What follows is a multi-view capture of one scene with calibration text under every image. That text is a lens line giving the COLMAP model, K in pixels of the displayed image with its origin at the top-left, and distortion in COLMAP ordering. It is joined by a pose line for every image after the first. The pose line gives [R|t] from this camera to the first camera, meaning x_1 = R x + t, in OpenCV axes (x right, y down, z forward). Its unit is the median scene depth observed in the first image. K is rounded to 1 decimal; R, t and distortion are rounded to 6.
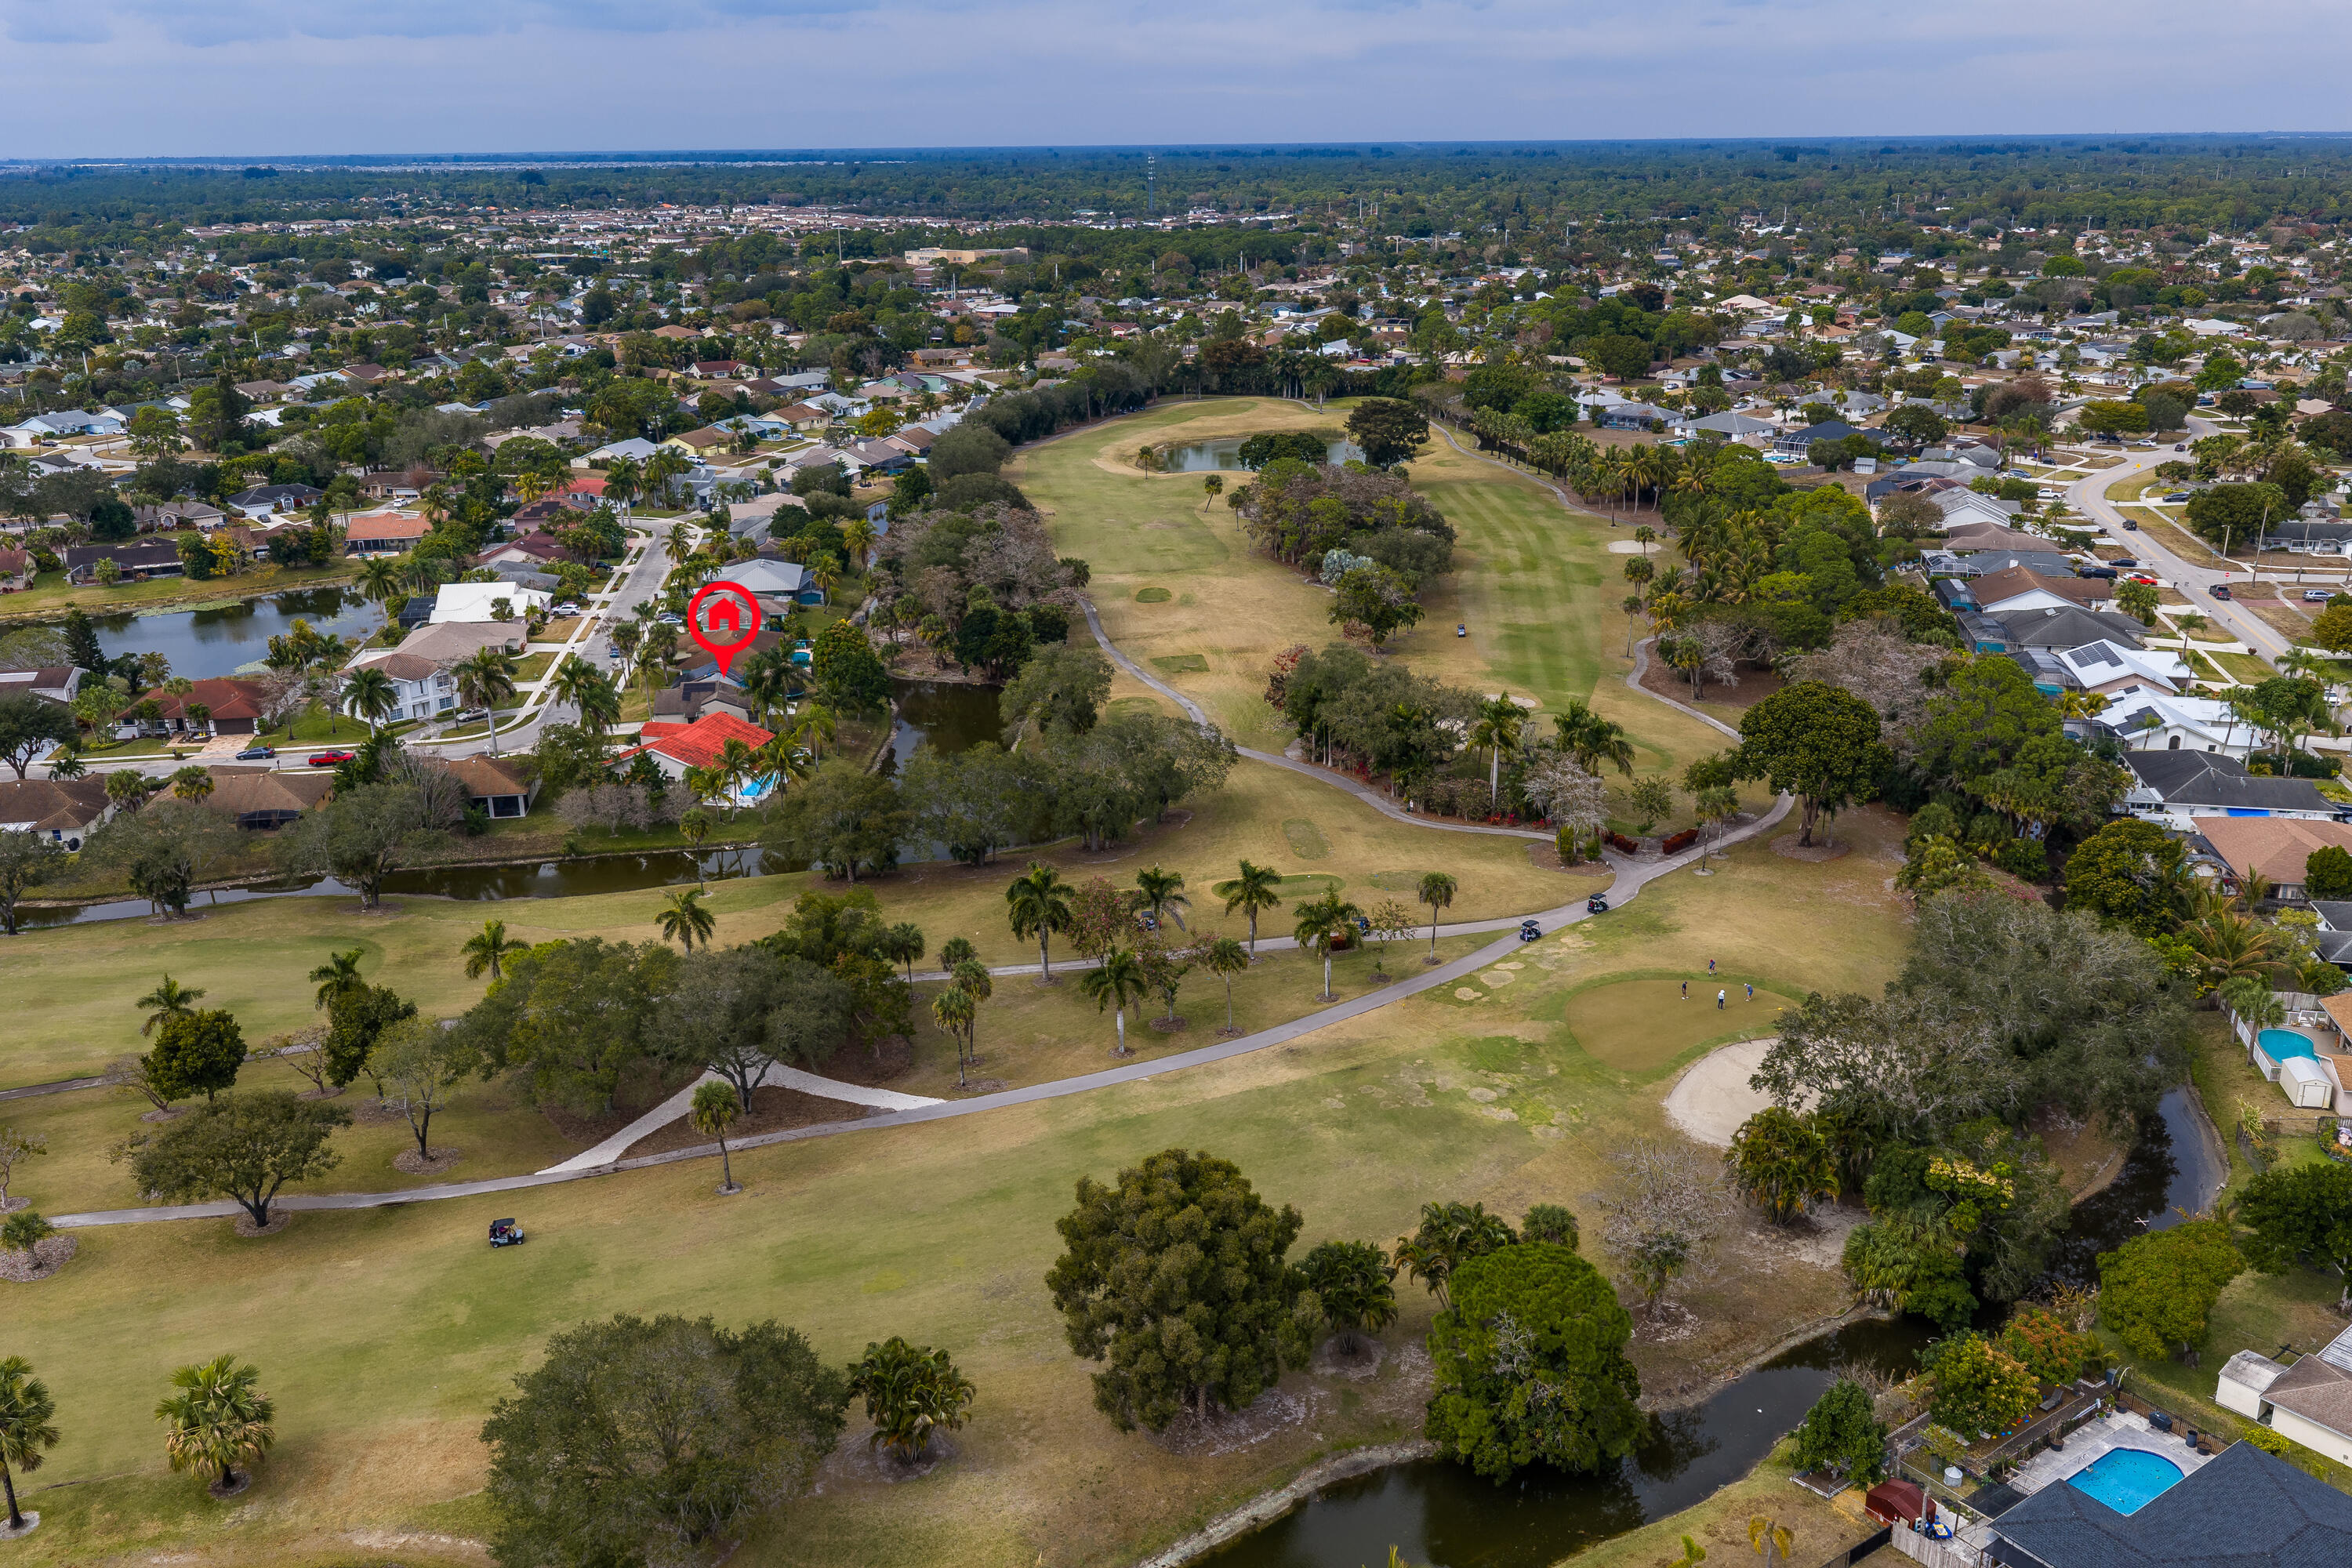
lens RADIAL K [[1937.1, 0, 1176.8], [0, 1937.1, 777.7], [0, 0, 1]] dist [0.020471, -0.034191]
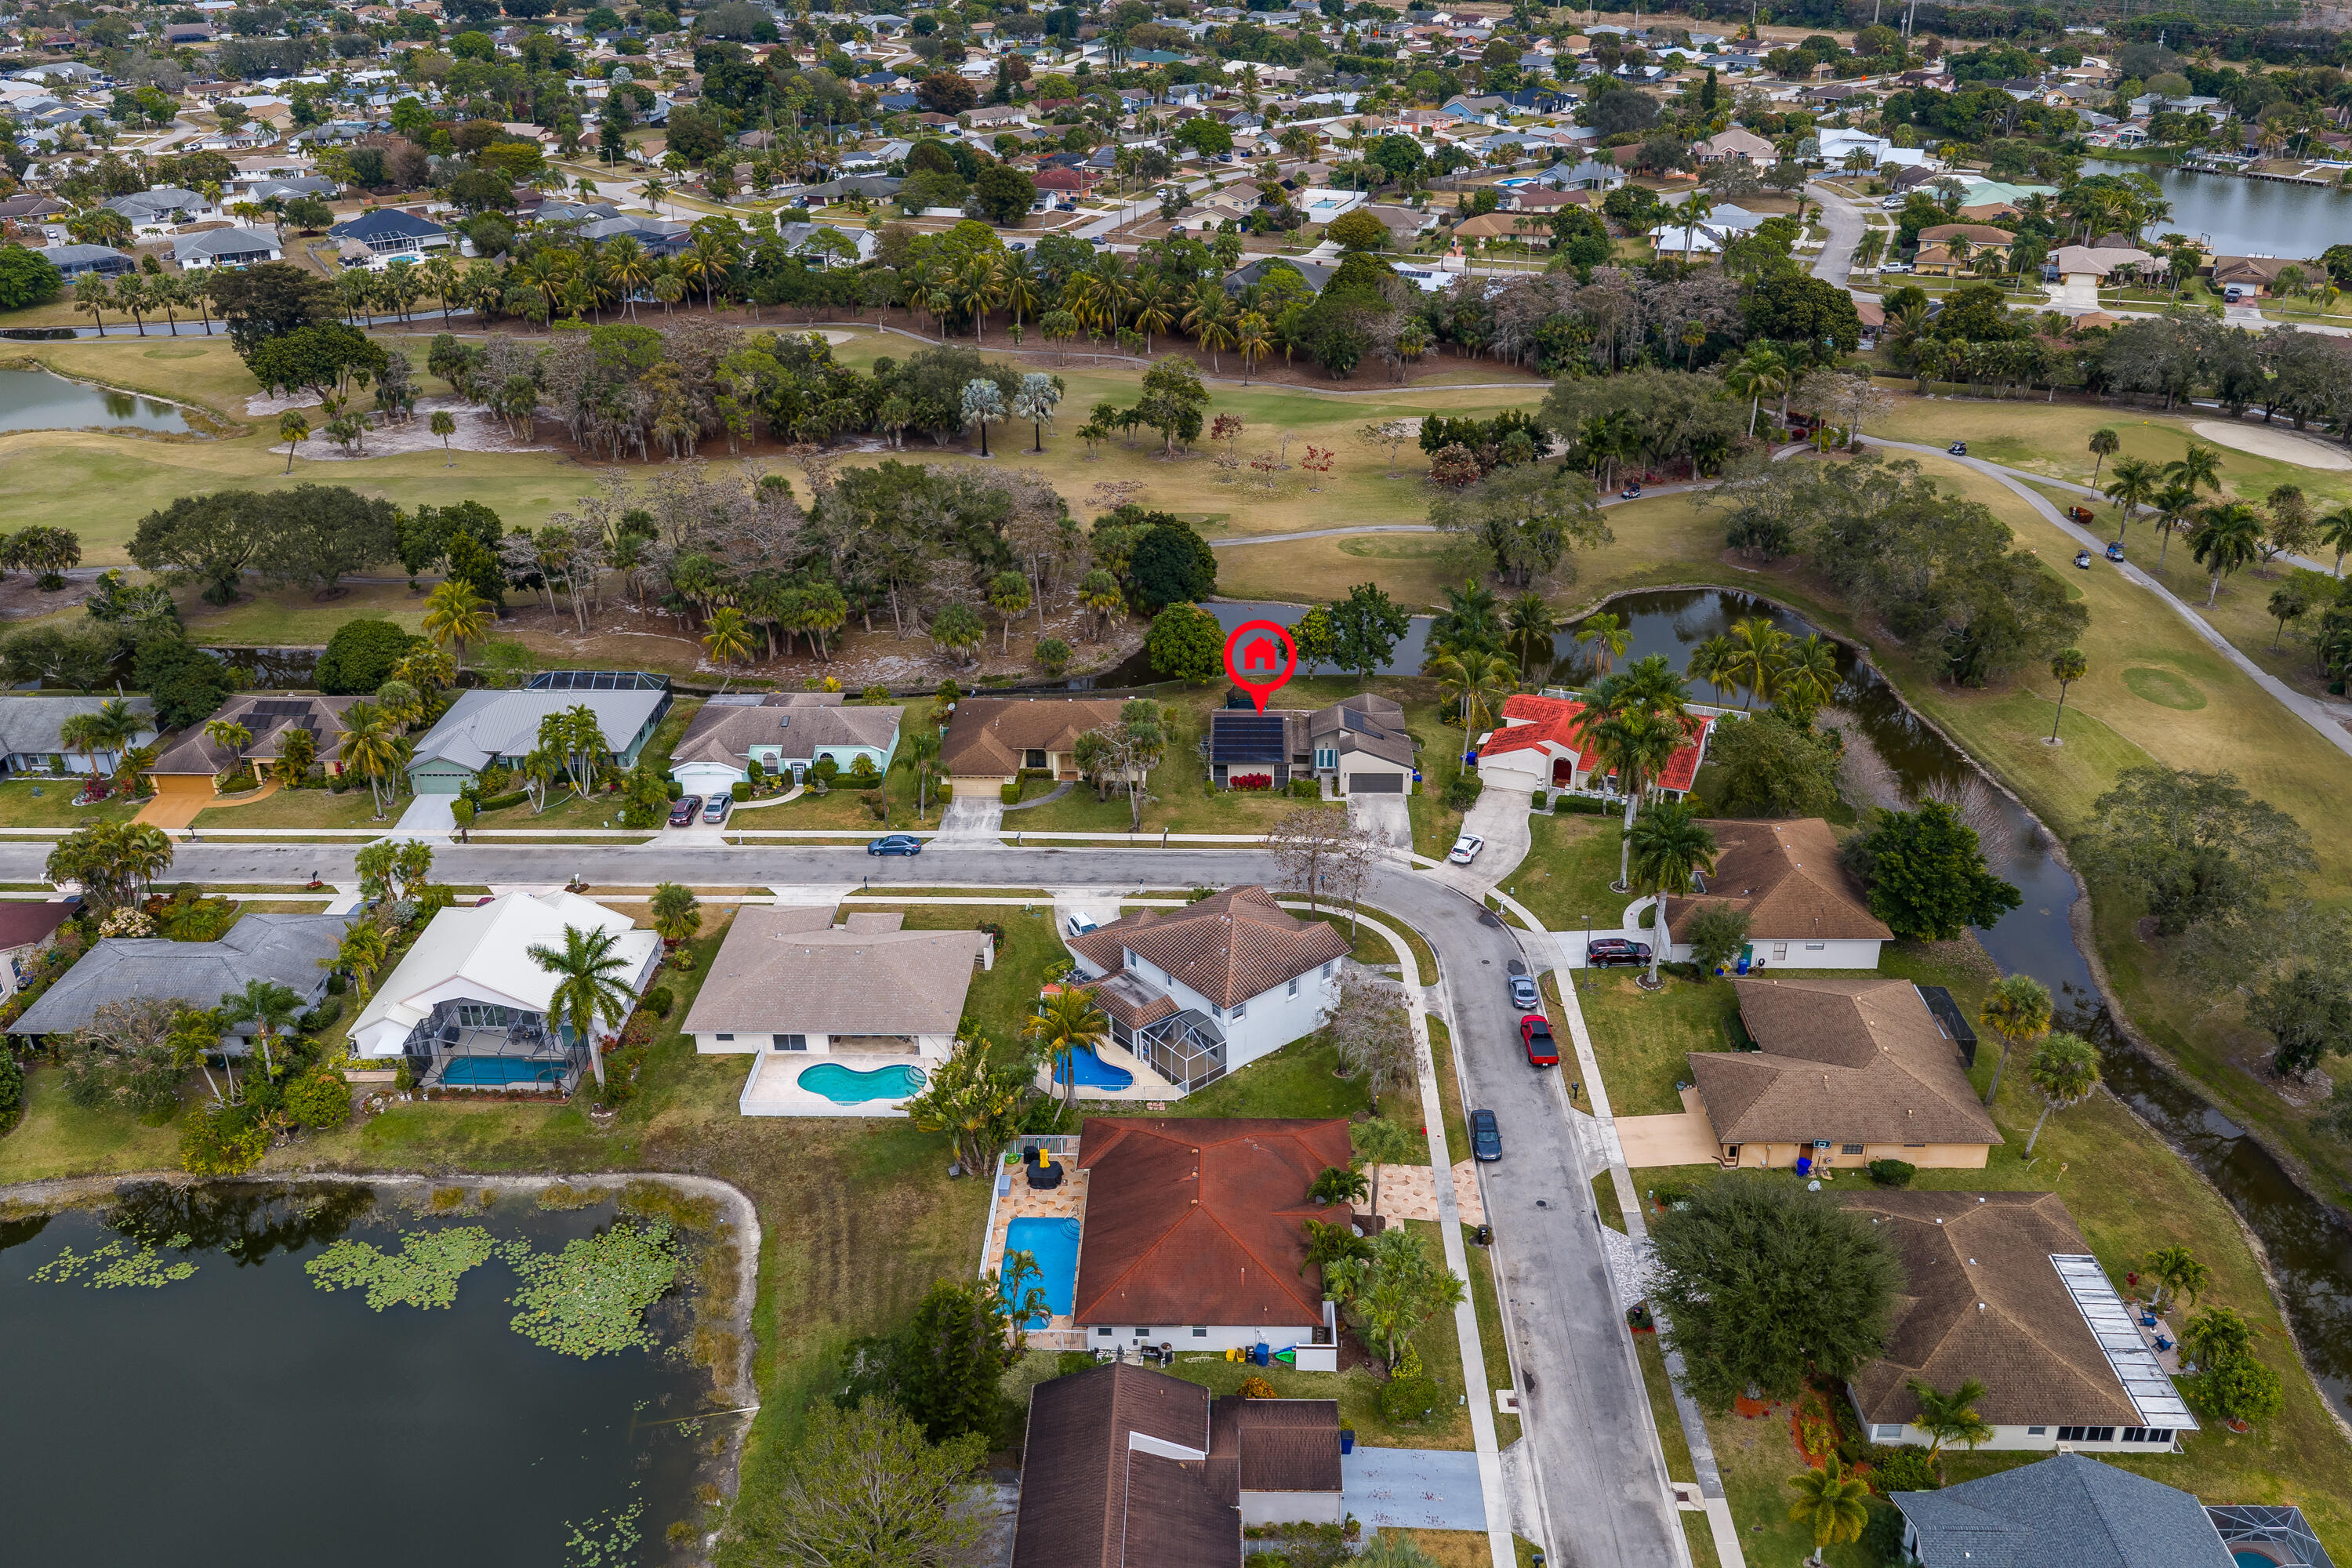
lens RADIAL K [[1937.1, 0, 1176.8], [0, 1937.1, 777.7], [0, 0, 1]] dist [0.020471, -0.034191]
pose [[0.172501, -0.427080, 0.887607, -0.638275], [0.321898, 0.876081, 0.358975, -0.213452], [-0.930927, 0.223795, 0.288601, 0.644546]]
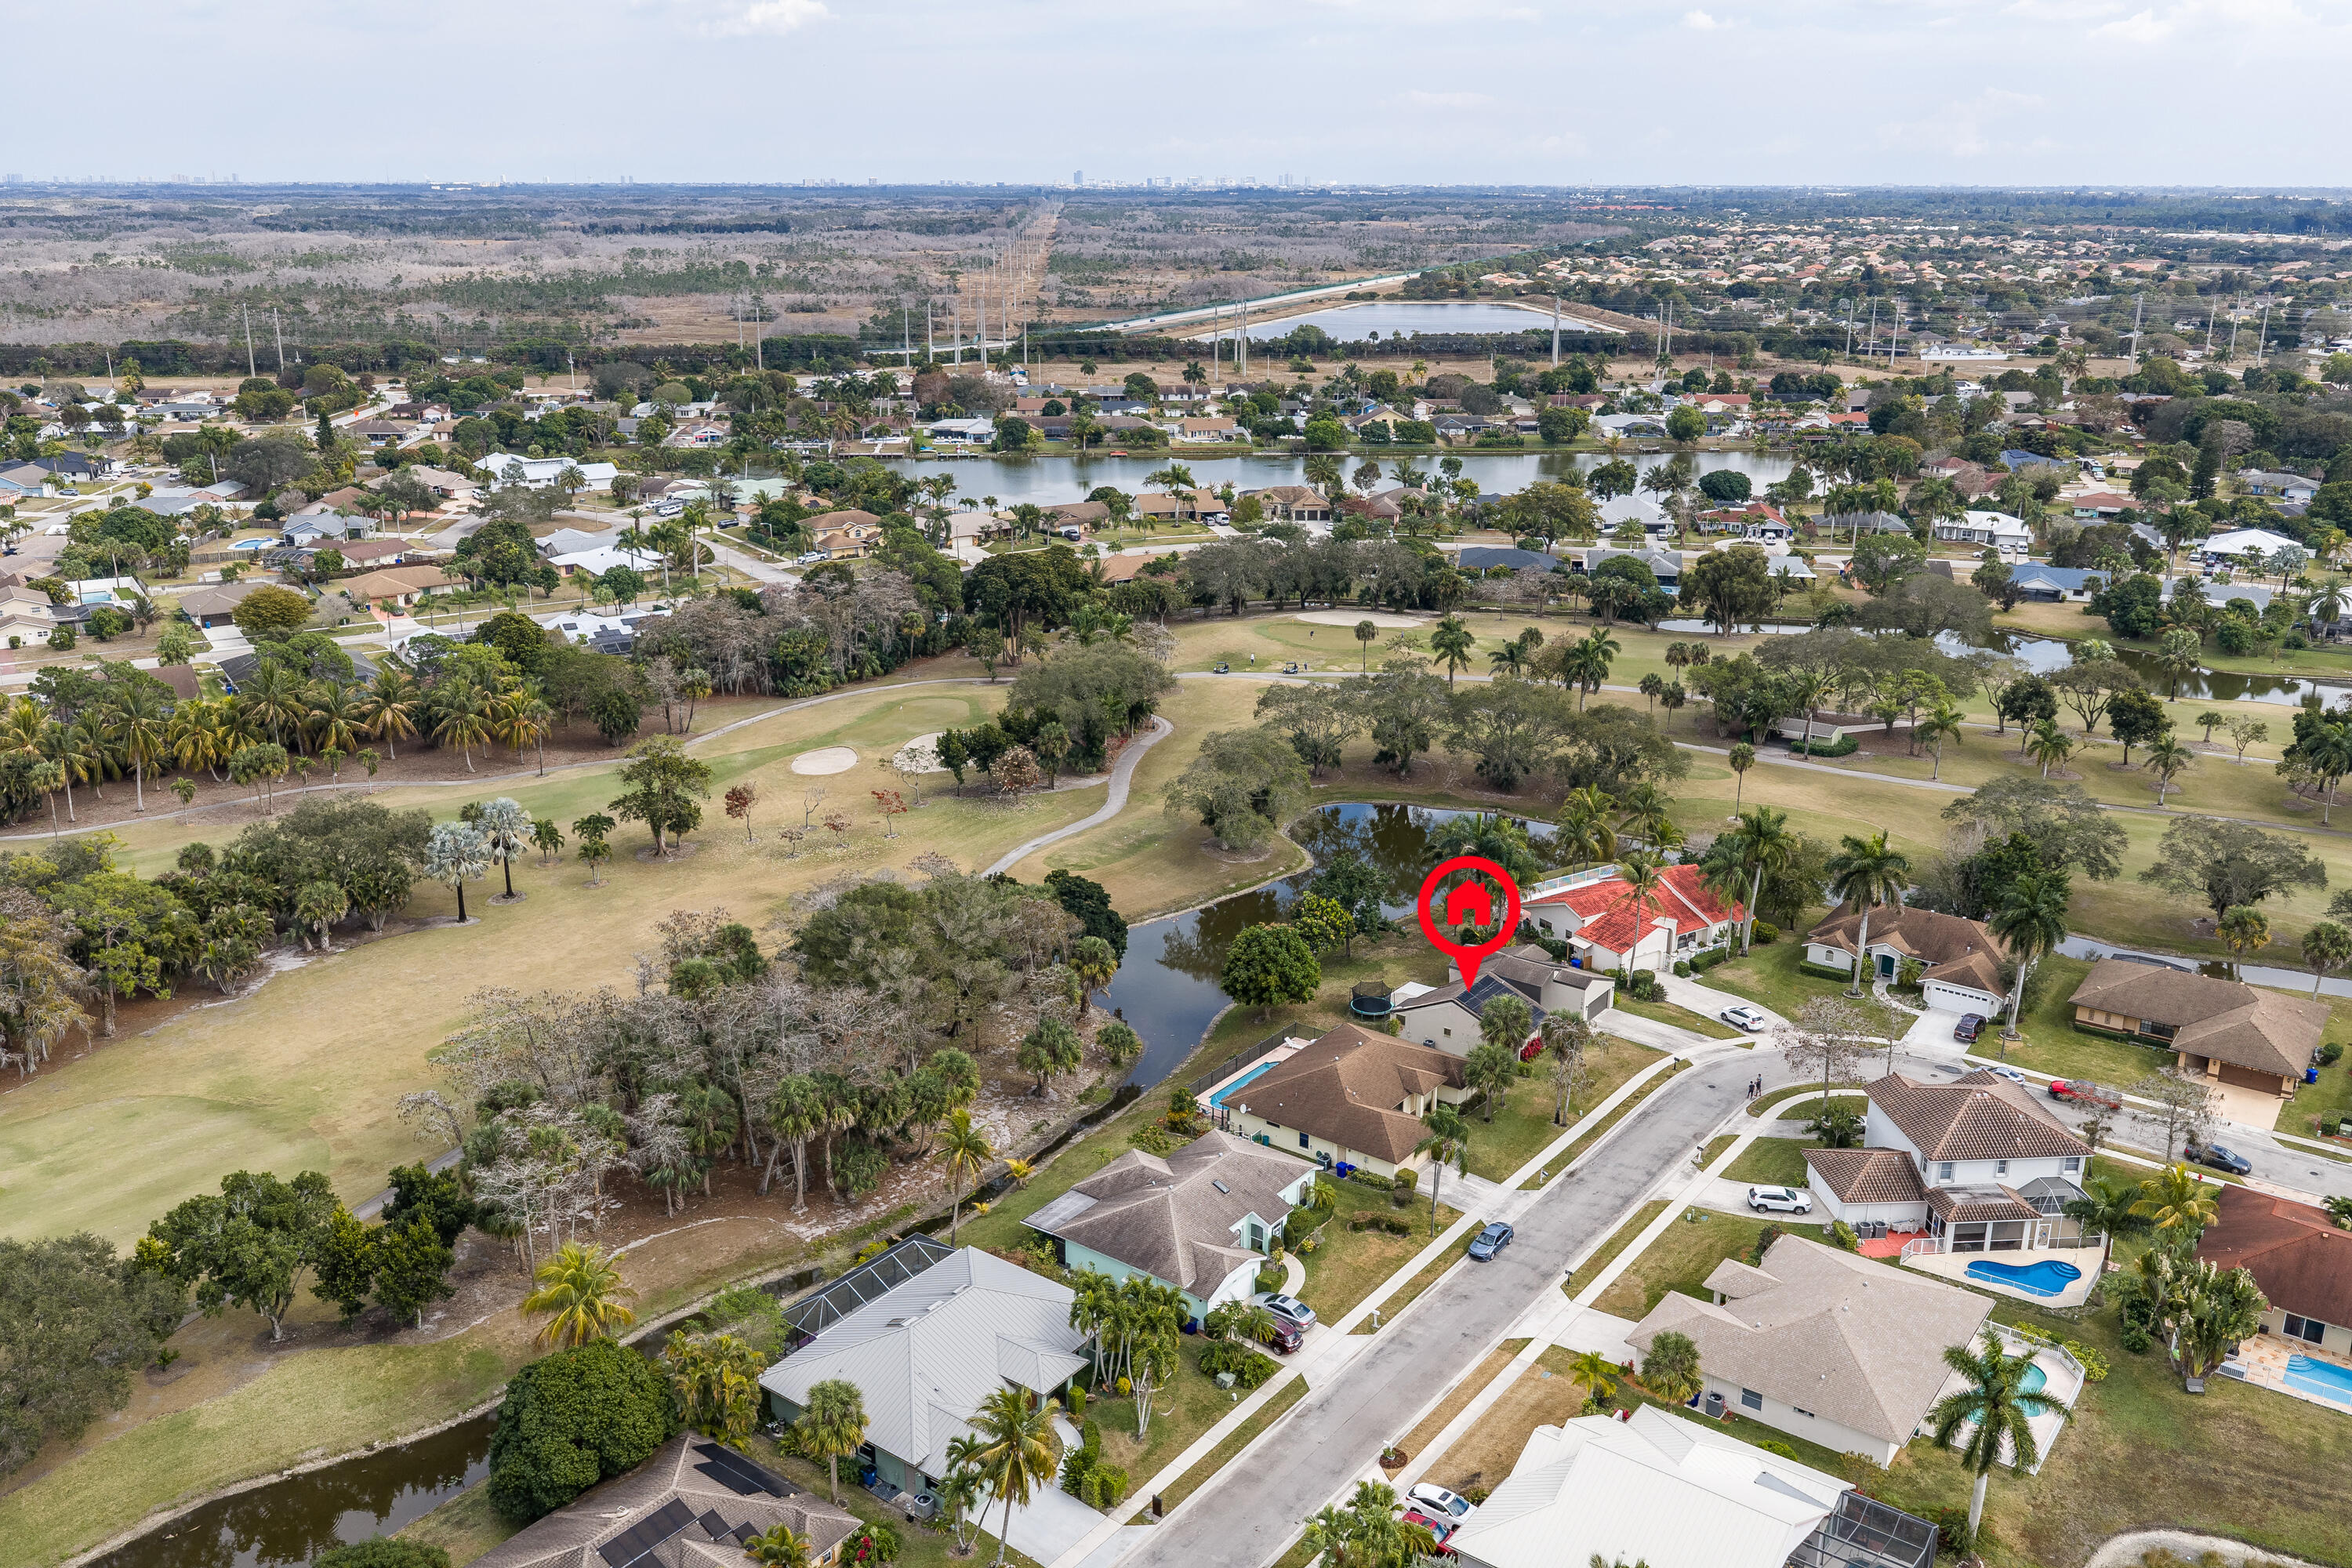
lens RADIAL K [[1937.1, 0, 1176.8], [0, 1937.1, 777.7], [0, 0, 1]] dist [0.020471, -0.034191]
pose [[-0.713011, -0.198835, 0.672369, -0.446059], [0.225856, 0.842702, 0.488714, -0.339297], [-0.663781, 0.500317, -0.555948, 1.057140]]
